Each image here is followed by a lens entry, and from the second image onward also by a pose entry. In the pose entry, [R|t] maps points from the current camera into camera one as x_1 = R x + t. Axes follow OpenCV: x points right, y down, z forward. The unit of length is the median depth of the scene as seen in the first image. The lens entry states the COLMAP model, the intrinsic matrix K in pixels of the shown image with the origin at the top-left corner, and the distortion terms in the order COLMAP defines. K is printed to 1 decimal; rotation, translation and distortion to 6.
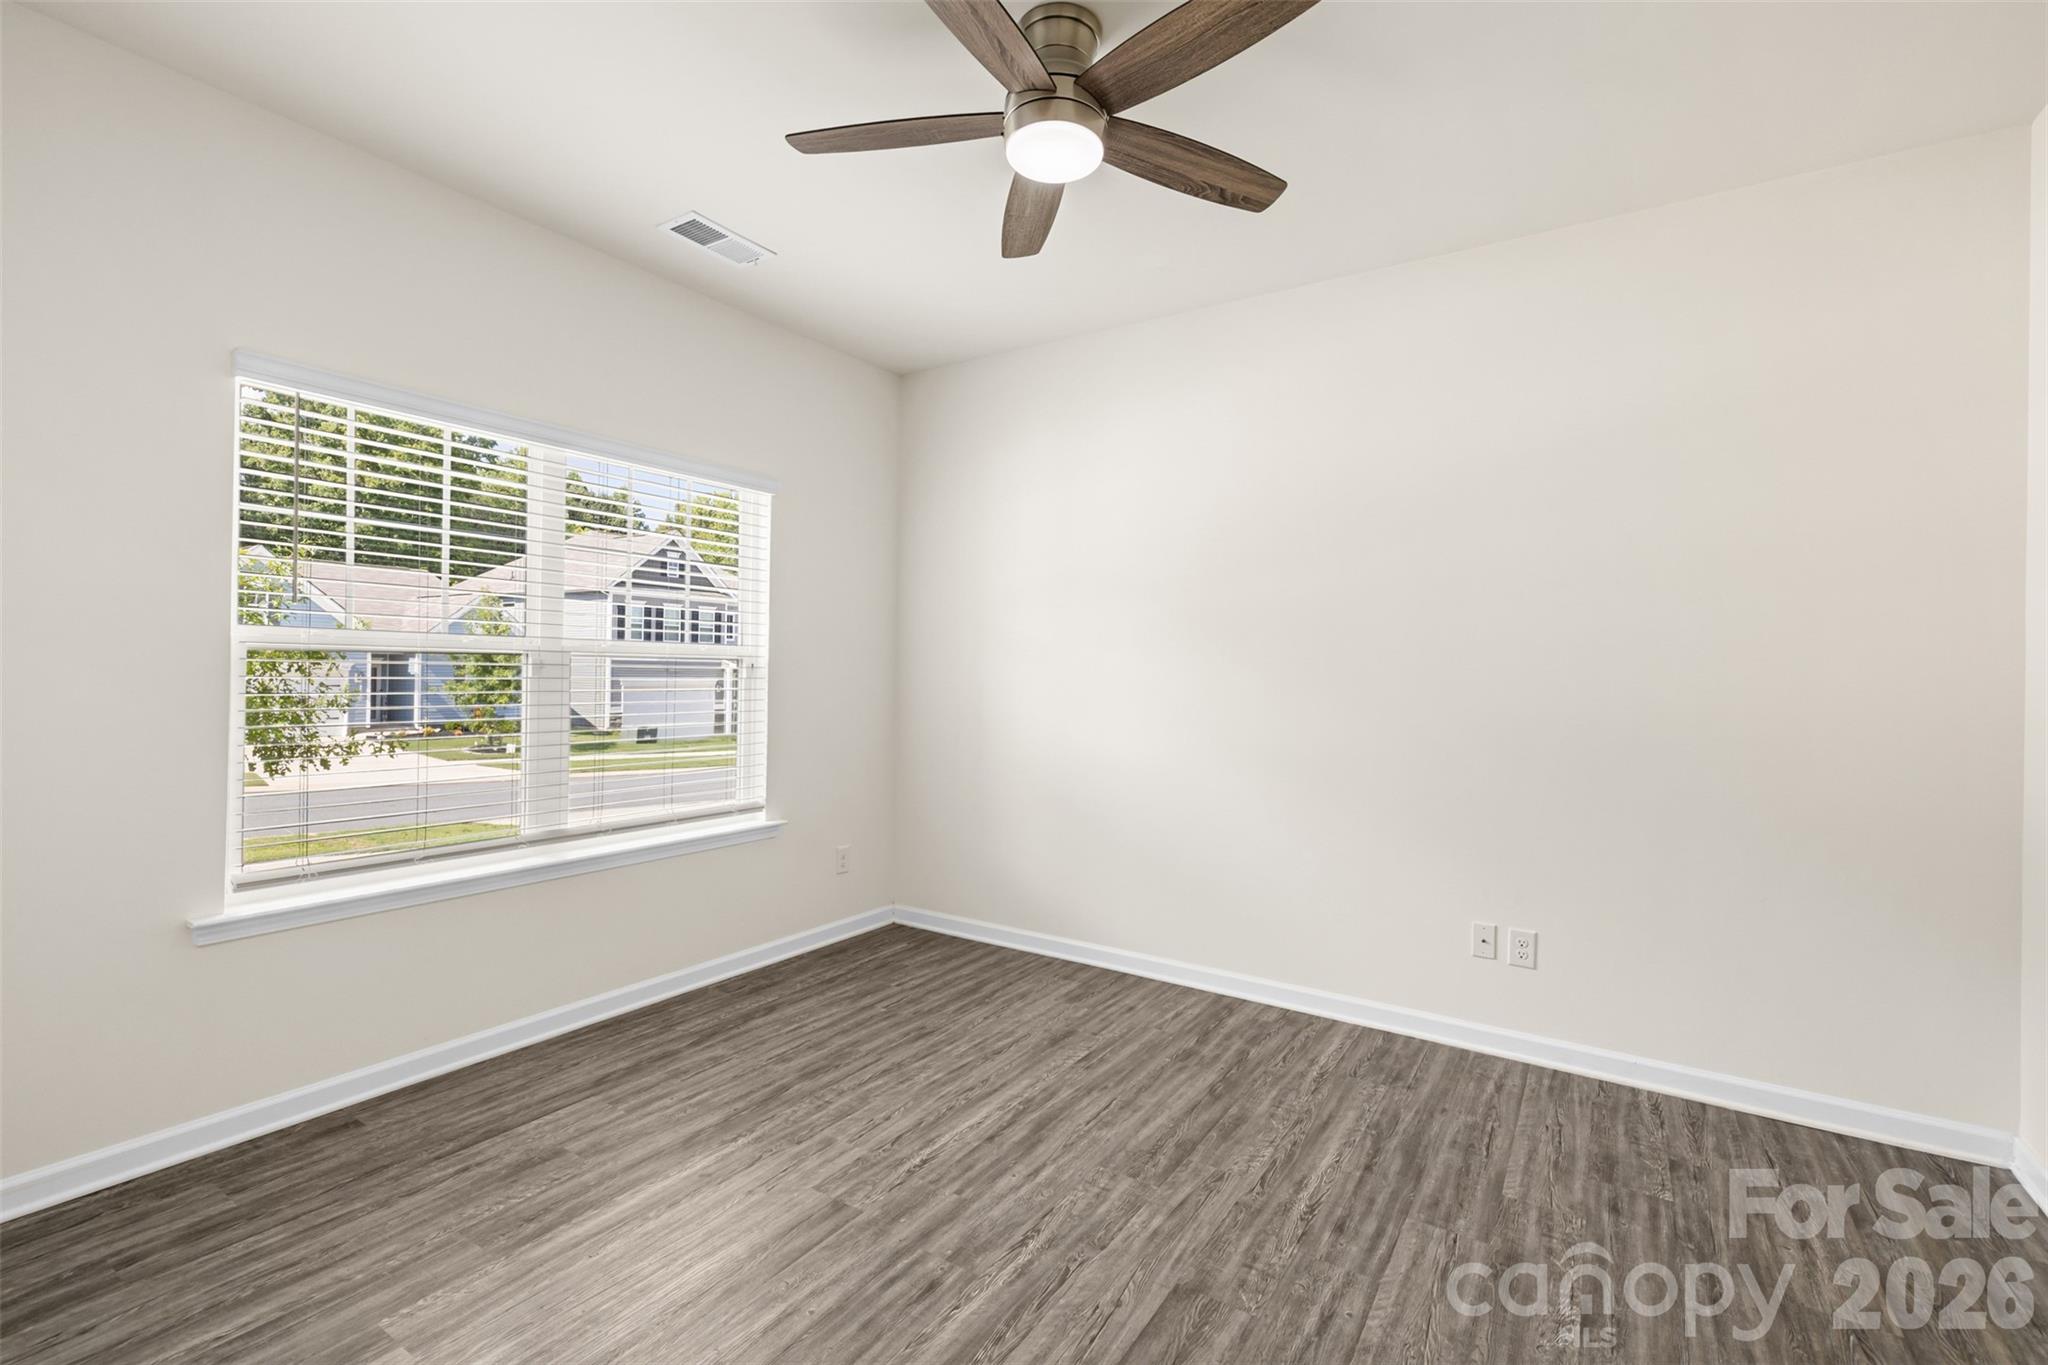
lens RADIAL K [[867.7, 0, 1024.9], [0, 867.7, 665.3], [0, 0, 1]] dist [0.000884, -0.000341]
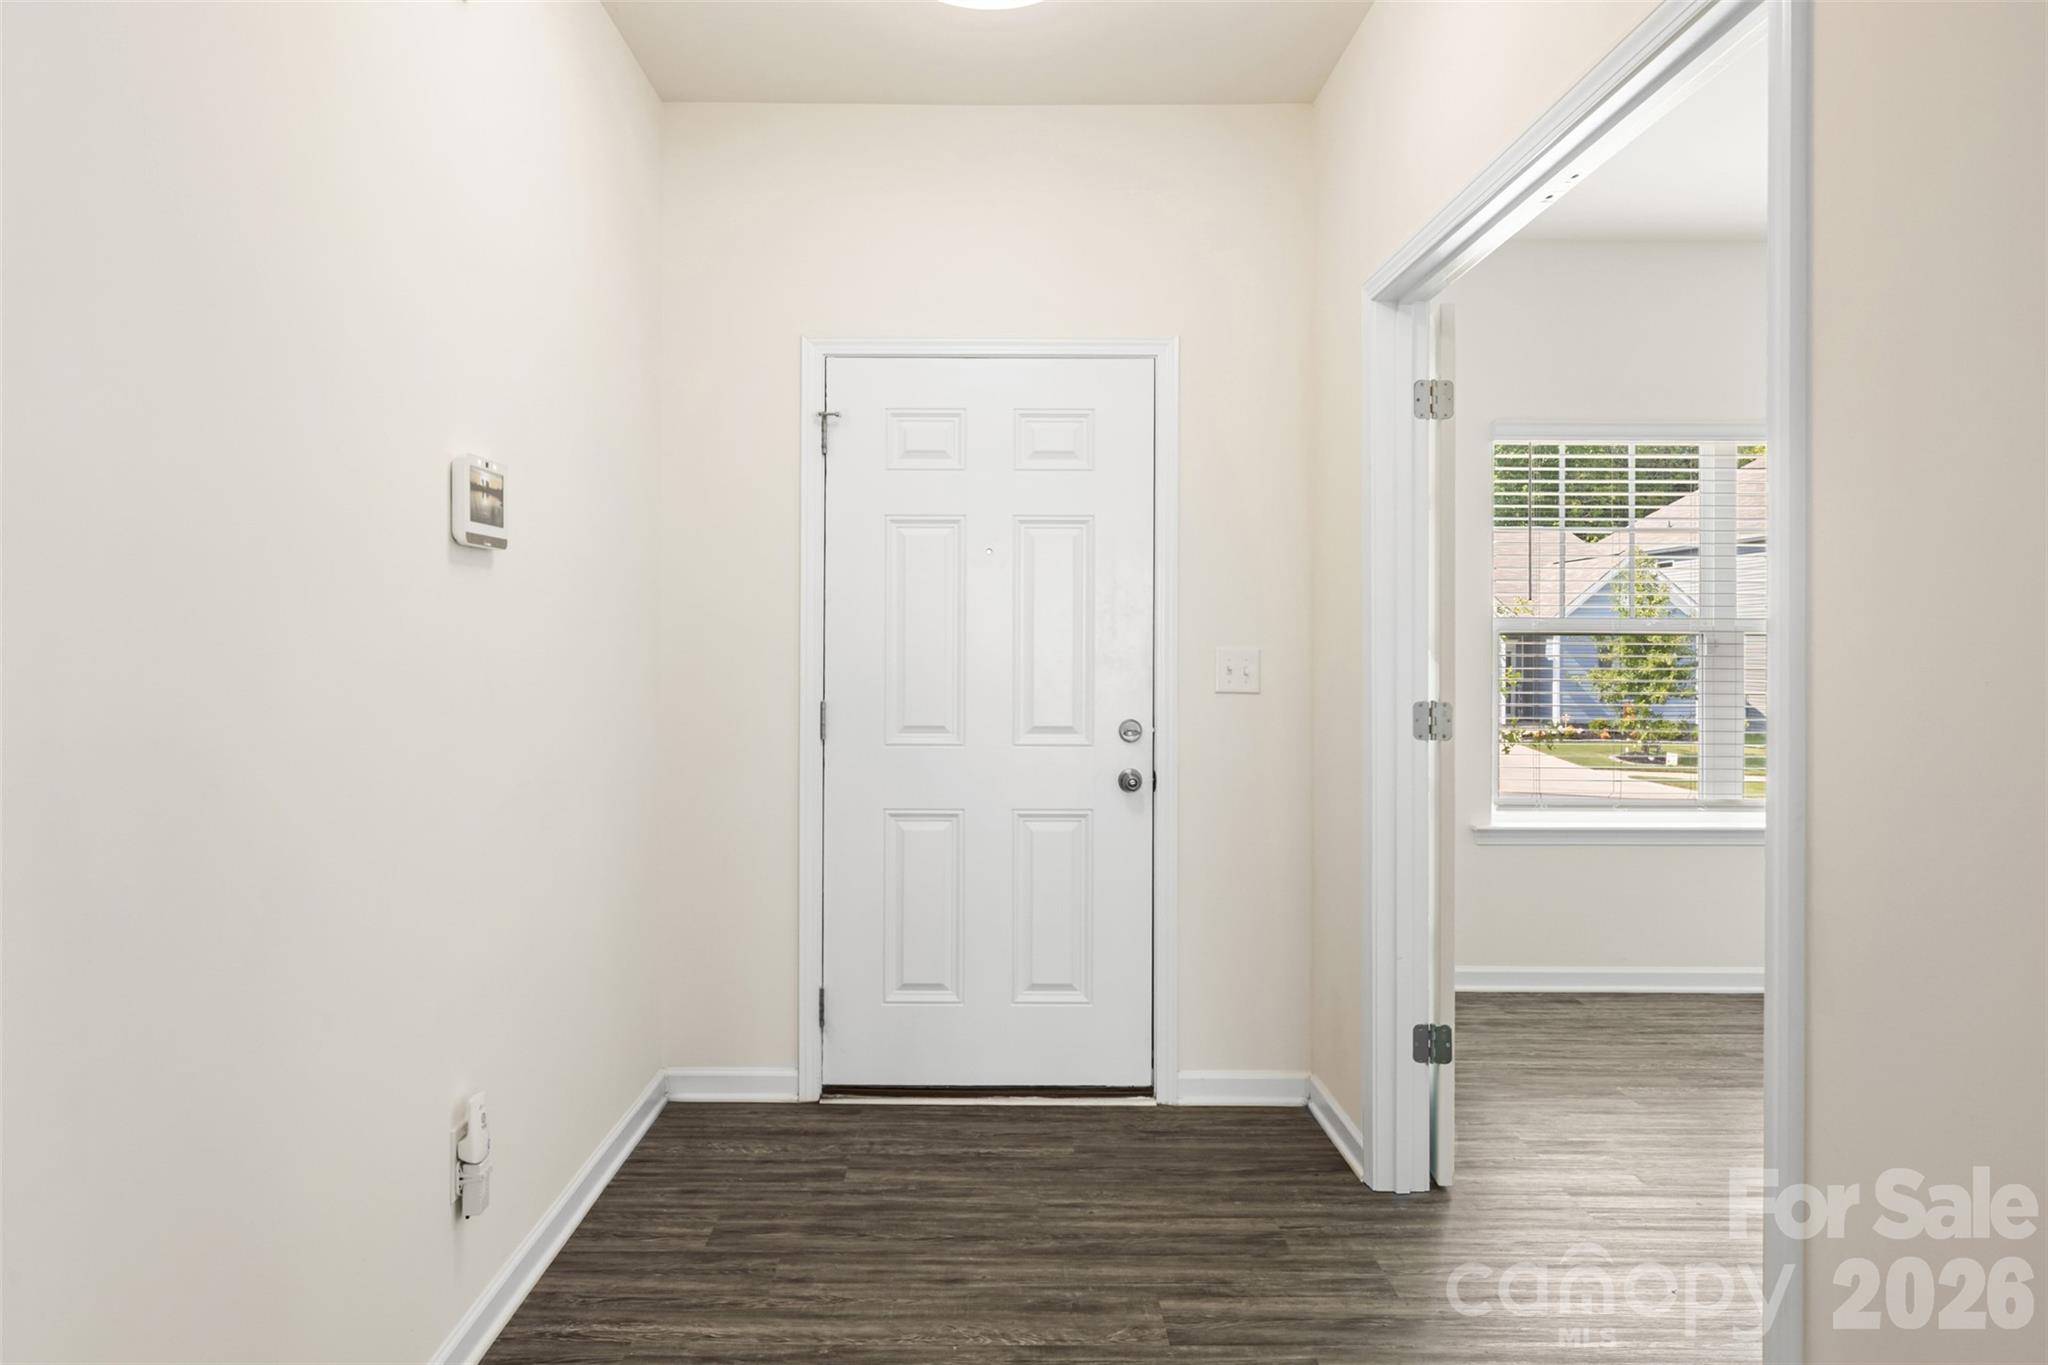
lens RADIAL K [[1265.9, 0, 1024.0], [0, 1265.9, 682.5], [0, 0, 1]] dist [0.000199, 0.000014]
pose [[0.535849, 0.004722, -0.844300, 0.295427], [0.019586, 0.999646, 0.018022, 0.007846], [0.844086, -0.026194, 0.535567, -0.547230]]
